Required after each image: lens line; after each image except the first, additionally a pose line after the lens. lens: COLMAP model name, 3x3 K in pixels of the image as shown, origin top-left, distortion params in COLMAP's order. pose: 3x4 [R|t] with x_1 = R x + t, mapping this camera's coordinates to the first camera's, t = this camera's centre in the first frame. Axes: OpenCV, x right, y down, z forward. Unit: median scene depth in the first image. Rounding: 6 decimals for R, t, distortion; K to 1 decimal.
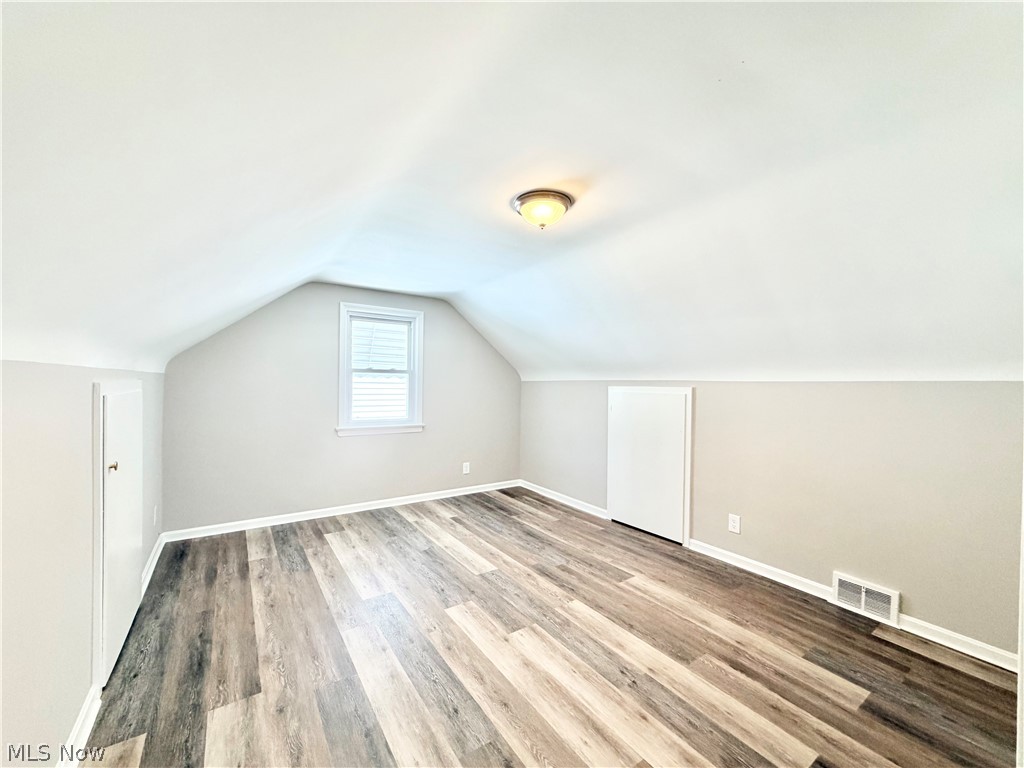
lens RADIAL K [[407.0, 0, 513.2], [0, 407.0, 377.9], [0, 0, 1]] dist [-0.000334, 0.000209]
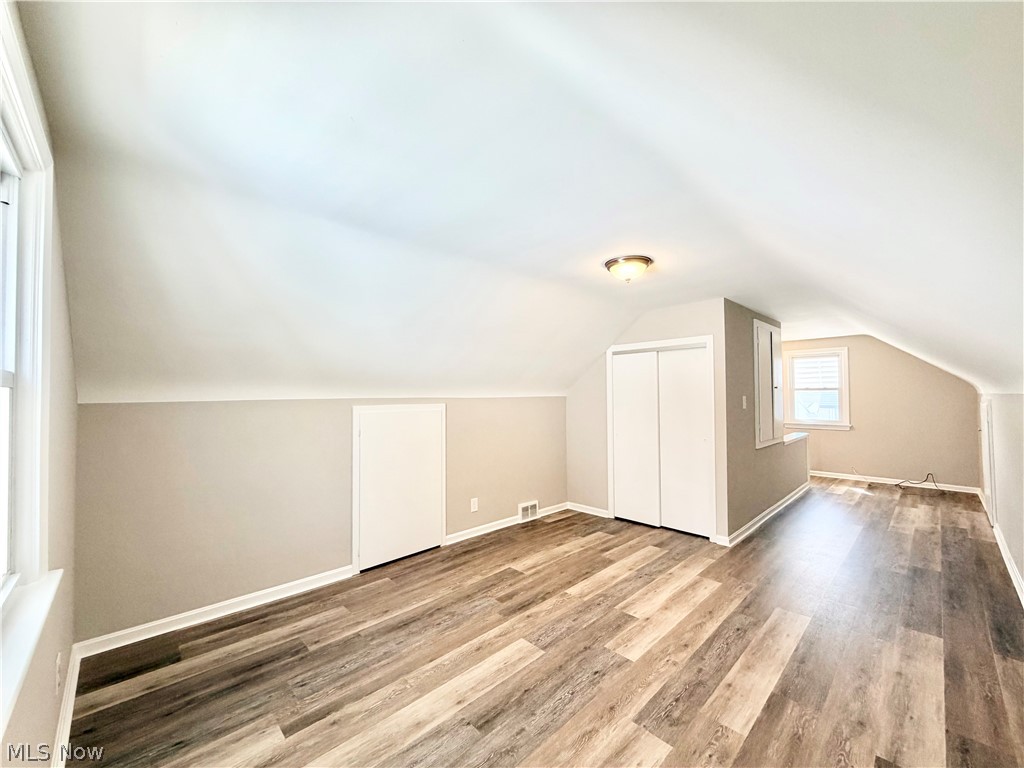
lens RADIAL K [[407.0, 0, 504.7], [0, 407.0, 392.3], [0, 0, 1]] dist [-0.000334, 0.000209]
pose [[-0.146669, -0.004928, 0.989173, -0.781494], [-0.006333, 0.999972, 0.004043, -0.015335], [-0.989165, -0.005671, -0.146696, 1.100273]]
